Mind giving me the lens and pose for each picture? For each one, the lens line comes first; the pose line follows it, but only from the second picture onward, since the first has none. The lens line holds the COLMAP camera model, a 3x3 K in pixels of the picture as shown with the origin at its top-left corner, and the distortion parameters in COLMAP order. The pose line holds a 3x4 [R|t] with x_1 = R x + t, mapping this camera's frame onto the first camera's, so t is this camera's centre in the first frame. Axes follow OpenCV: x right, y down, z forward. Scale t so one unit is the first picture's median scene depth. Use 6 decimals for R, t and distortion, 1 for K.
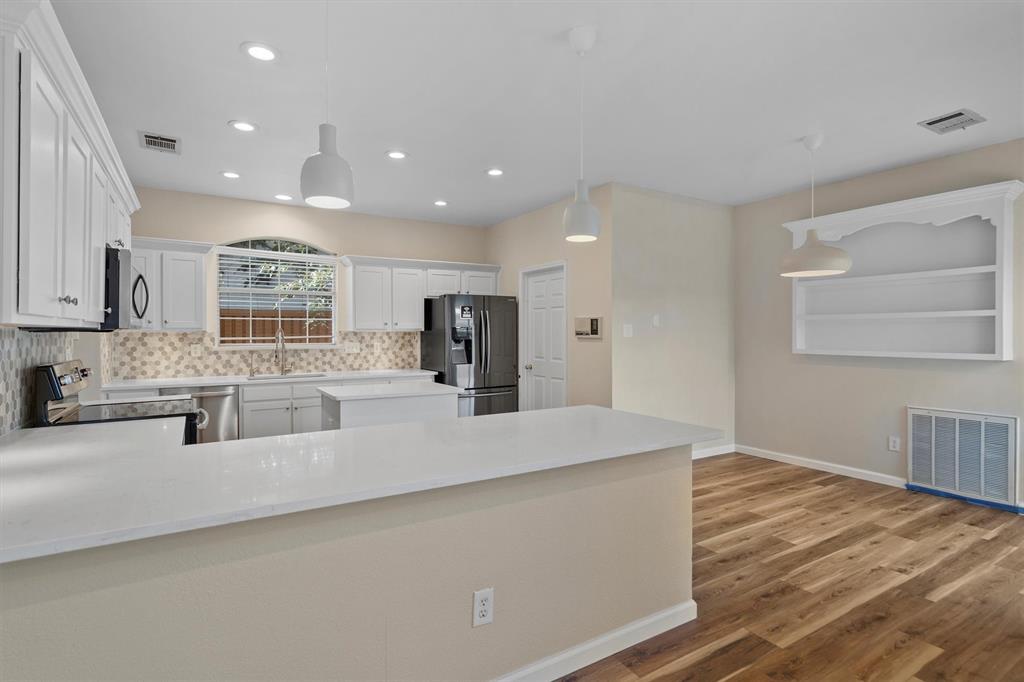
lens RADIAL K [[506.8, 0, 512.7], [0, 506.8, 337.6], [0, 0, 1]] dist [0.005184, -0.000730]
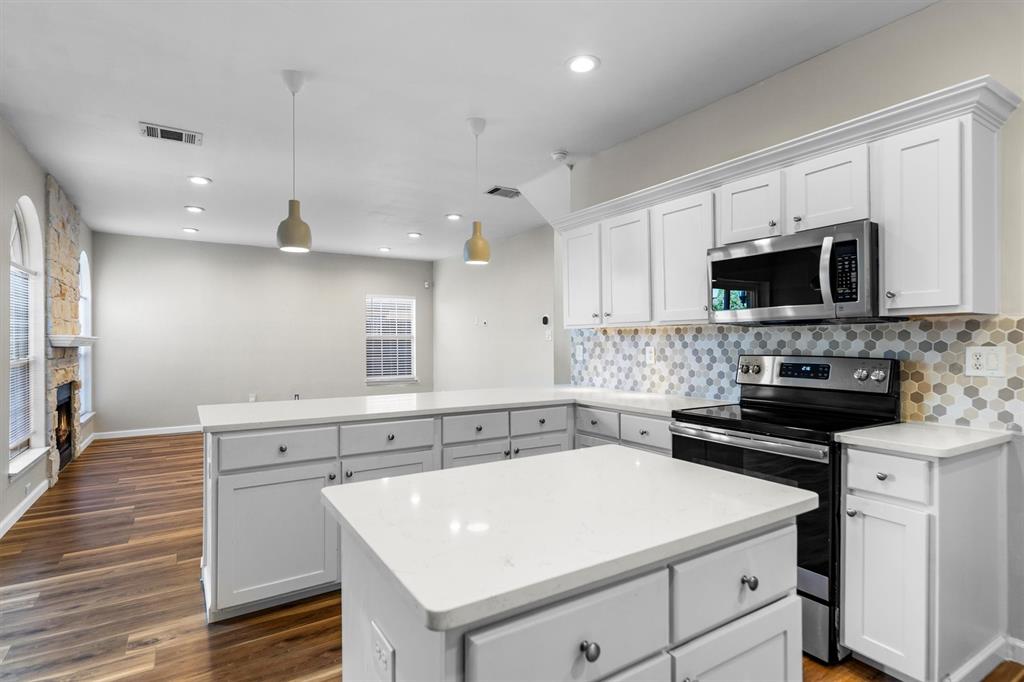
lens RADIAL K [[519.3, 0, 514.5], [0, 519.3, 342.0], [0, 0, 1]] dist [0.003237, 0.000830]
pose [[-0.999884, 0.004550, -0.014550, -0.172165], [0.004406, 0.999941, 0.009935, 0.004977], [0.014594, 0.009870, -0.999845, 1.080777]]
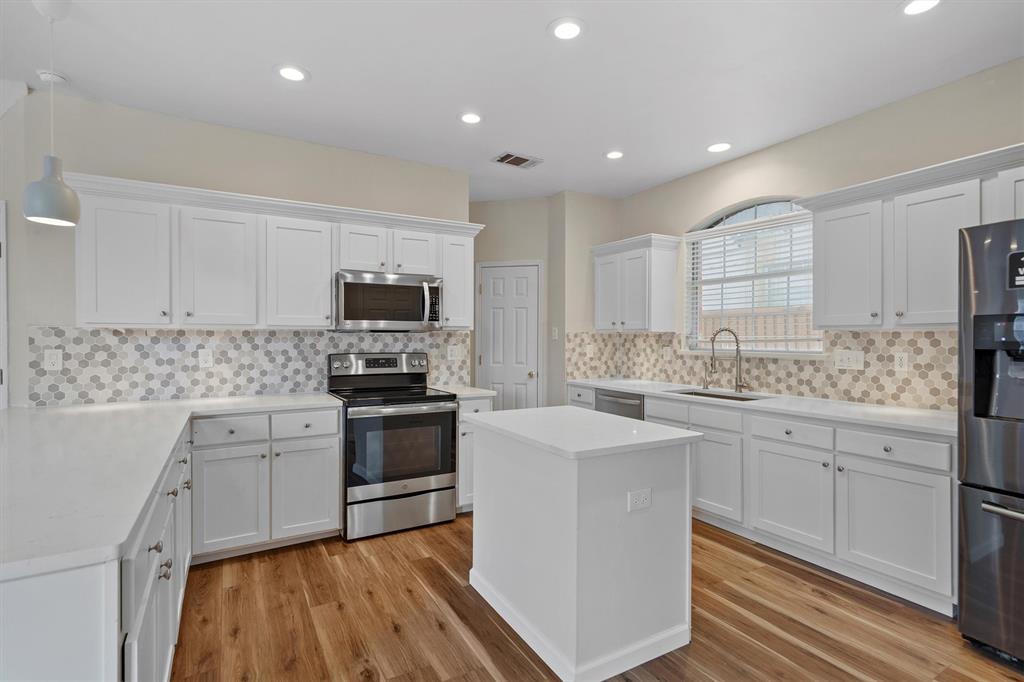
lens RADIAL K [[506.8, 0, 513.9], [0, 506.8, 338.9], [0, 0, 1]] dist [0.005184, -0.000730]
pose [[-0.024969, 0.004390, -0.999679, 0.303000], [-0.011108, 0.999927, 0.004669, -0.002085], [0.999627, 0.011221, -0.024919, 0.777123]]
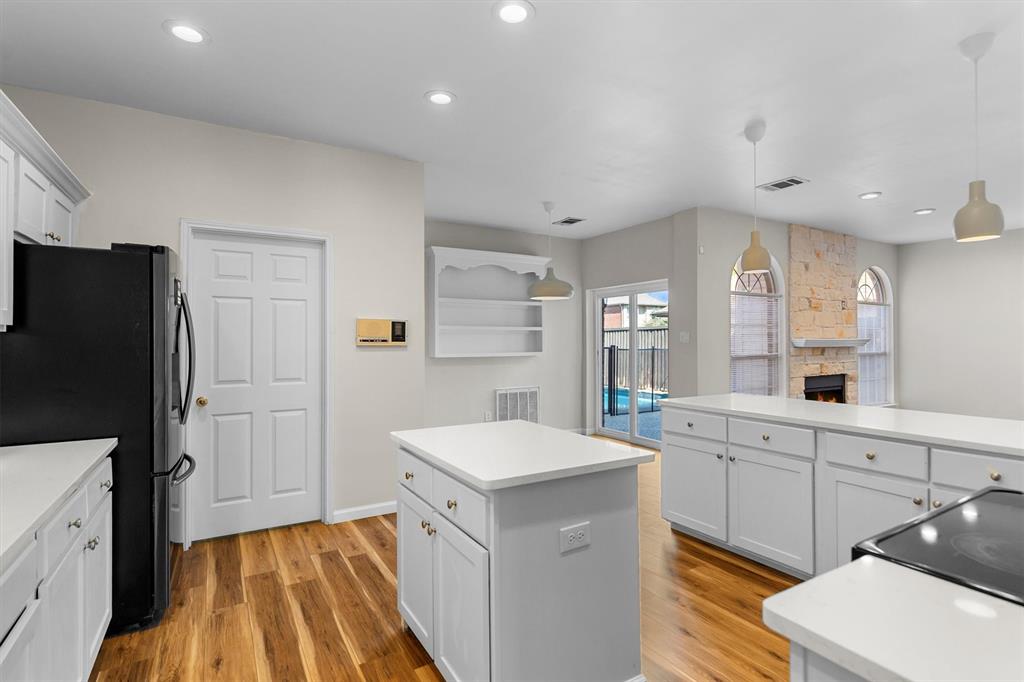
lens RADIAL K [[506.8, 0, 515.2], [0, 506.8, 337.6], [0, 0, 1]] dist [0.005184, -0.000730]
pose [[0.016560, 0.008486, 0.999827, -0.634953], [0.013062, 0.999877, -0.008703, -0.002689], [-0.999778, 0.013204, 0.016447, 0.807239]]
